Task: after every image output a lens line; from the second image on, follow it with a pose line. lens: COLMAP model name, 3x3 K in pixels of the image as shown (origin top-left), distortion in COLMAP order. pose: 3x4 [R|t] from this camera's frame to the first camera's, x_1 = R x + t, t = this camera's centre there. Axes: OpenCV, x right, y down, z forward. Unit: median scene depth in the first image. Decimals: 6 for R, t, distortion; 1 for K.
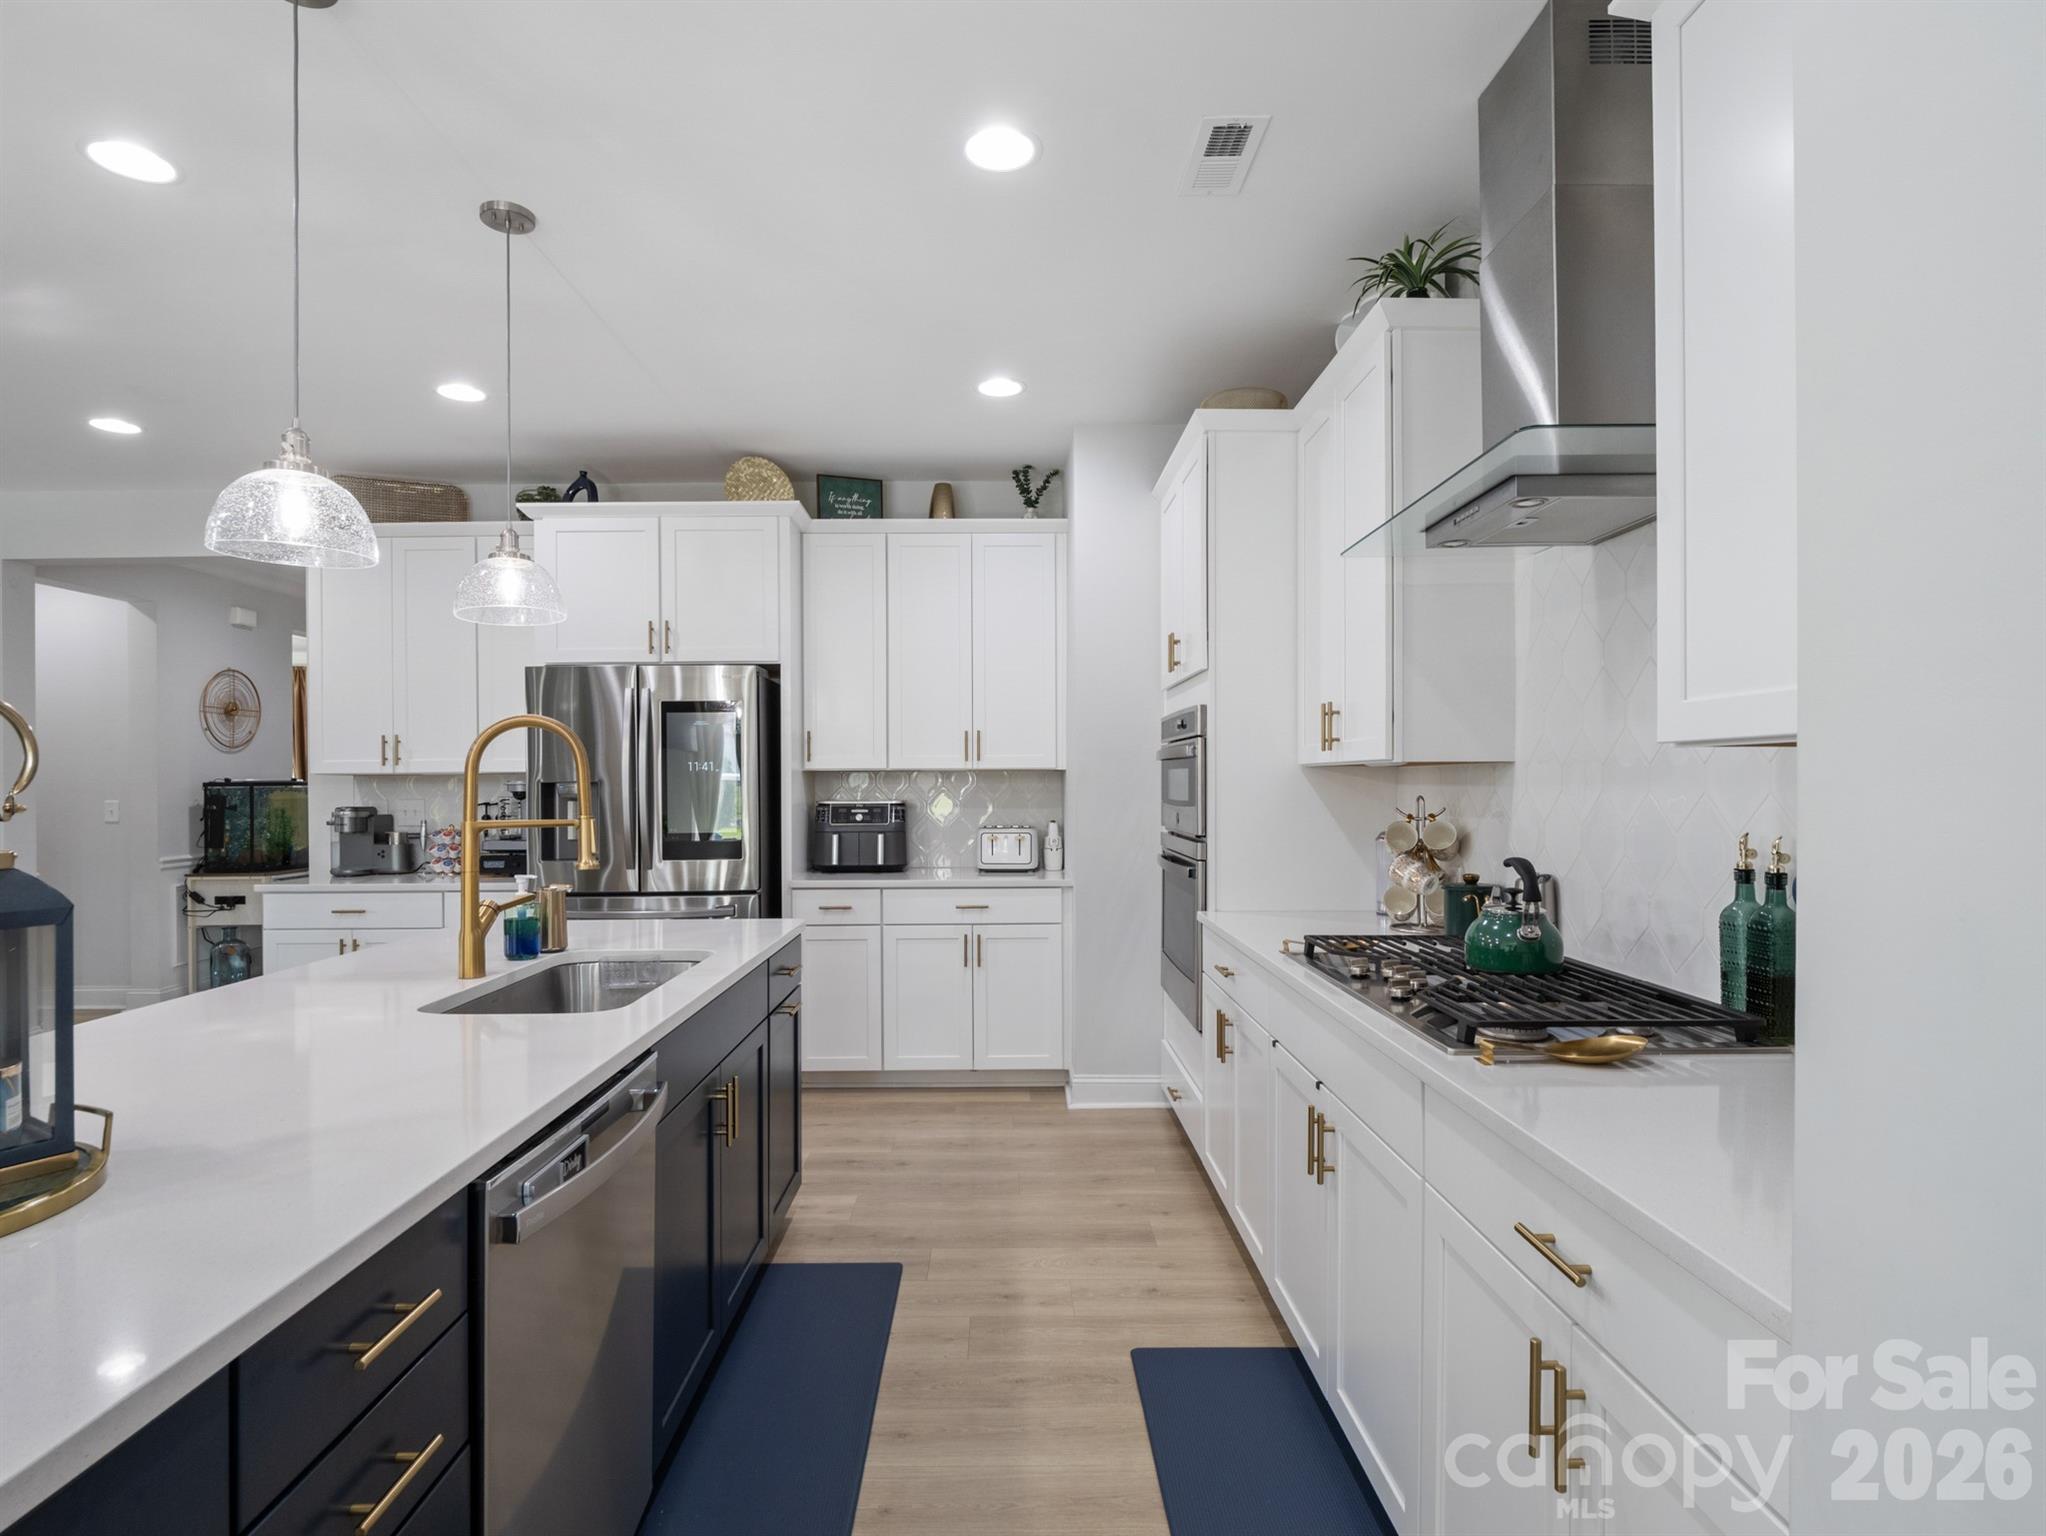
lens RADIAL K [[966.6, 0, 1021.1], [0, 966.6, 783.2], [0, 0, 1]] dist [-0.001843, -0.000178]
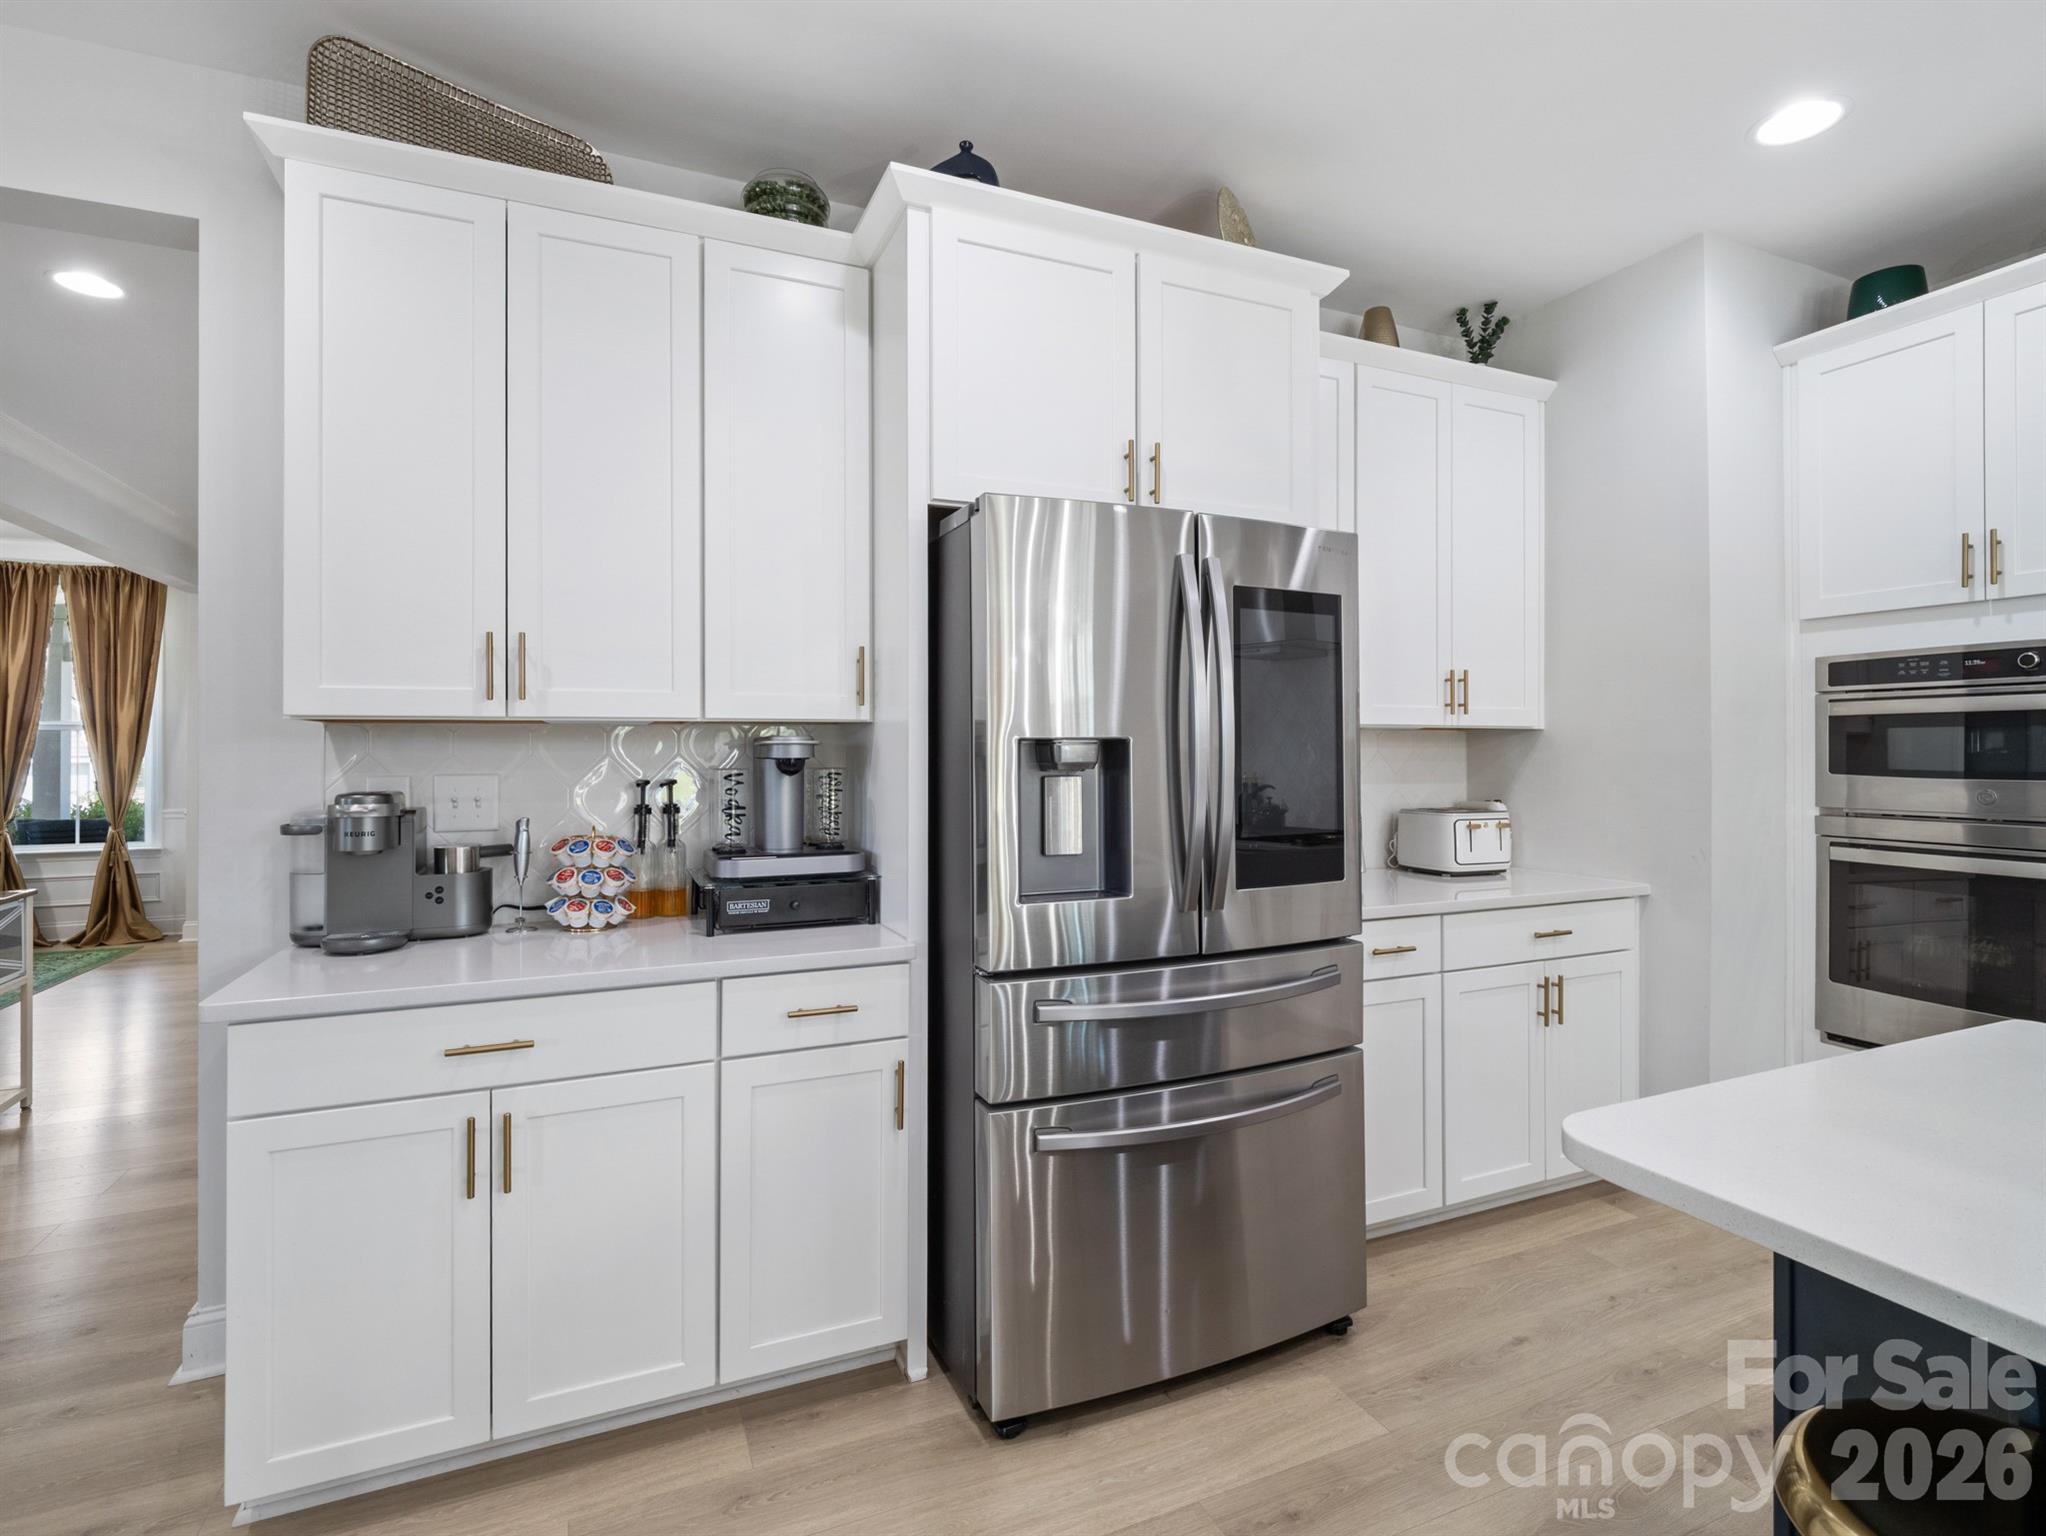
lens RADIAL K [[977.8, 0, 982.8], [0, 977.8, 754.2], [0, 0, 1]] dist [0.035411, 0.000015]
pose [[0.920866, 0.003614, 0.389862, -0.616720], [-0.005468, 0.999978, 0.003644, 0.003986], [-0.389840, -0.005488, 0.920866, 0.481236]]
